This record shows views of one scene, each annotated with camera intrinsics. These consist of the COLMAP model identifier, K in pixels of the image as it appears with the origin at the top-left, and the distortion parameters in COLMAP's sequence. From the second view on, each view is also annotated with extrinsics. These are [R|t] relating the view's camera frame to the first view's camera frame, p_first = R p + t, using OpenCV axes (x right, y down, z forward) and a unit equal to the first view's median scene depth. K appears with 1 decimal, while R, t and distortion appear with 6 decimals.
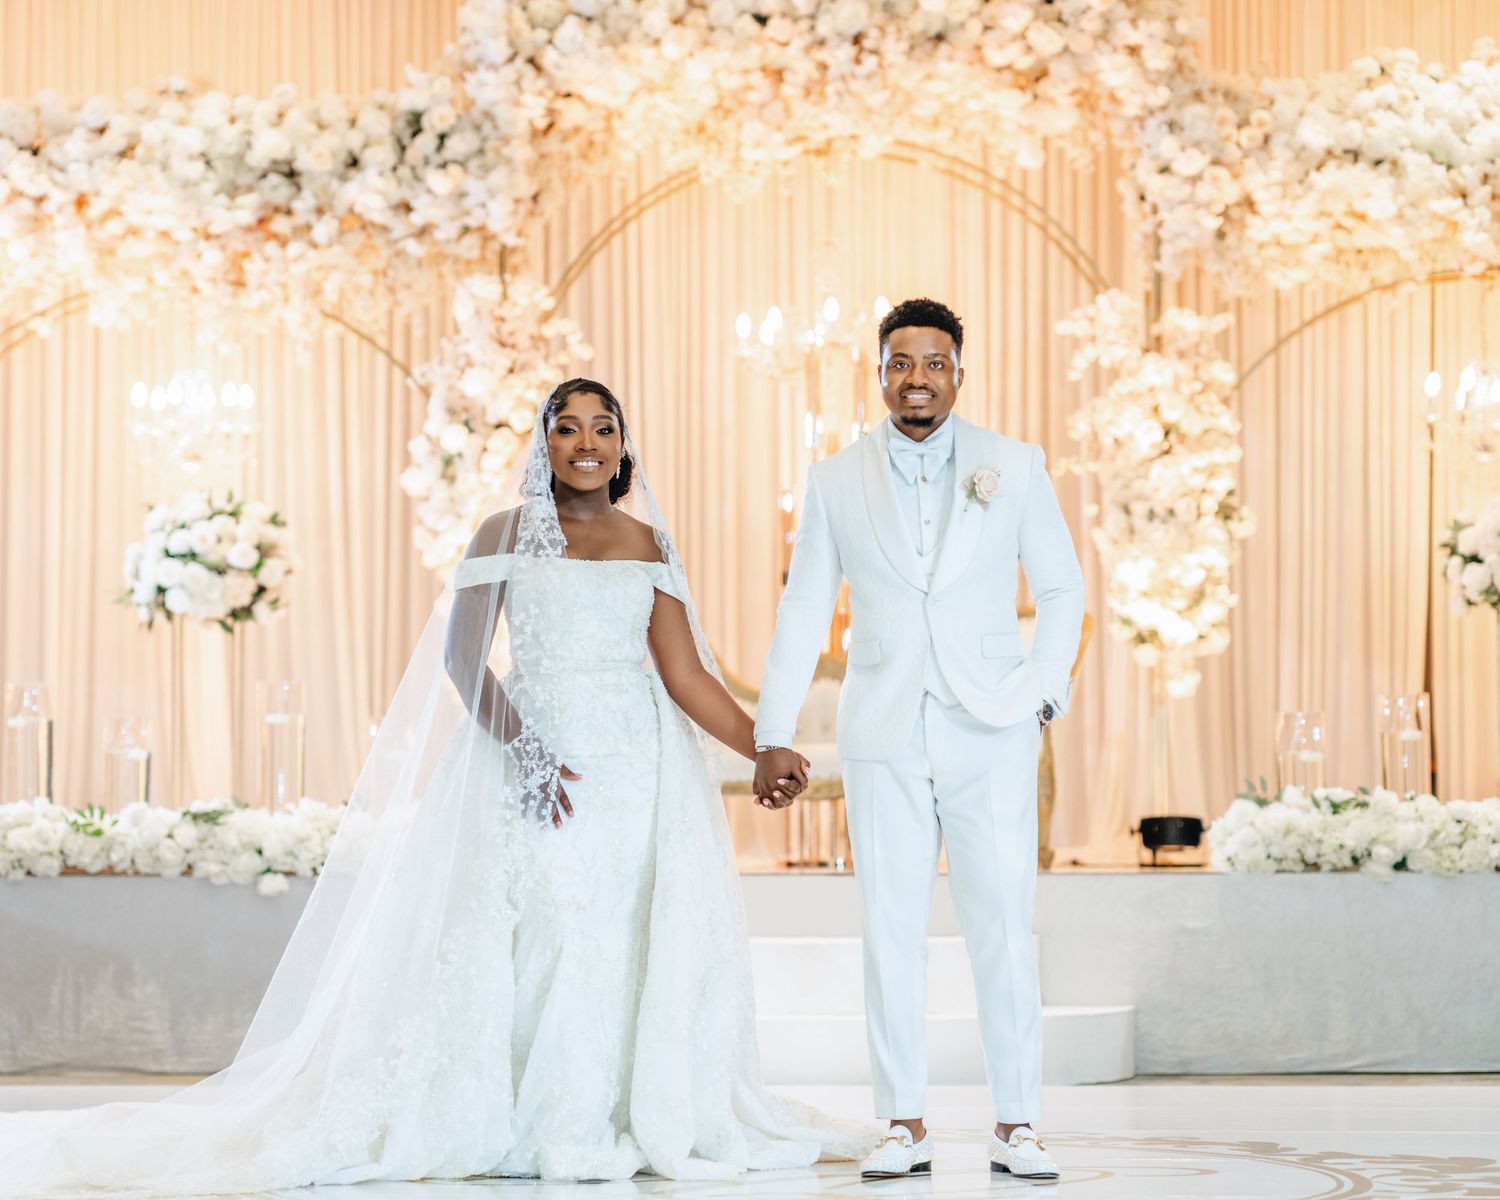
lens RADIAL K [[4647.8, 0, 750.0], [0, 4647.8, 600.0], [0, 0, 1]] dist [0.146851, 1.691464]
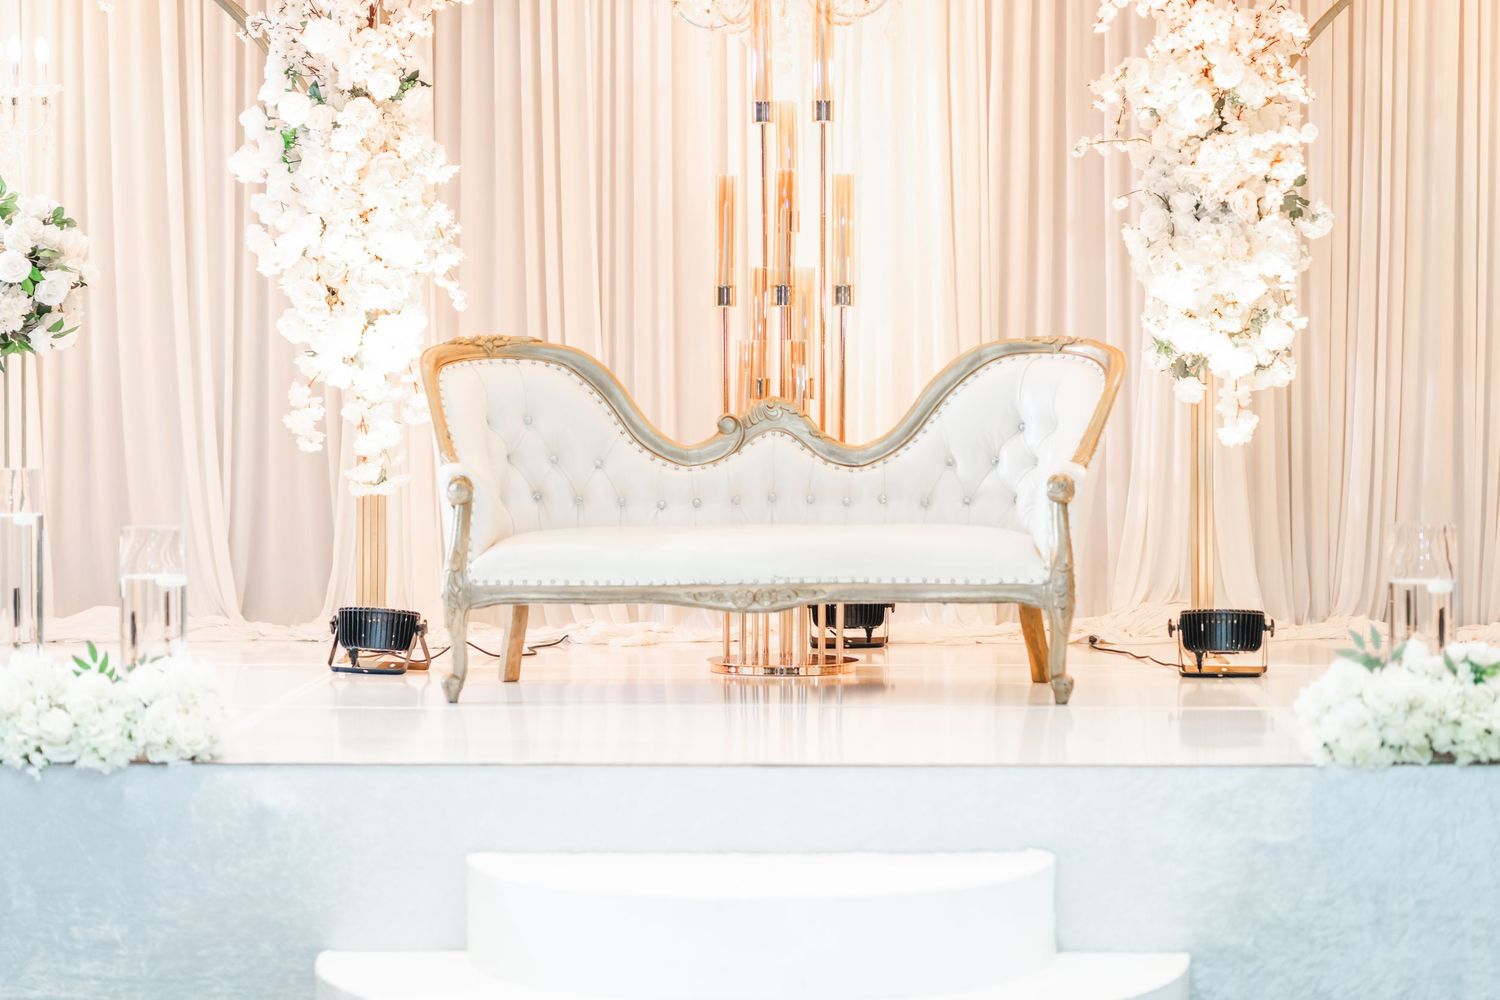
lens RADIAL K [[3767.6, 0, 750.0], [0, 3767.6, 500.0], [0, 0, 1]] dist [0.063450, -0.181298]
pose [[0.999938, 0.002759, -0.010788, 0.018858], [-0.001706, 0.995335, 0.096463, -0.031071], [0.011004, -0.096438, 0.995278, 0.374541]]
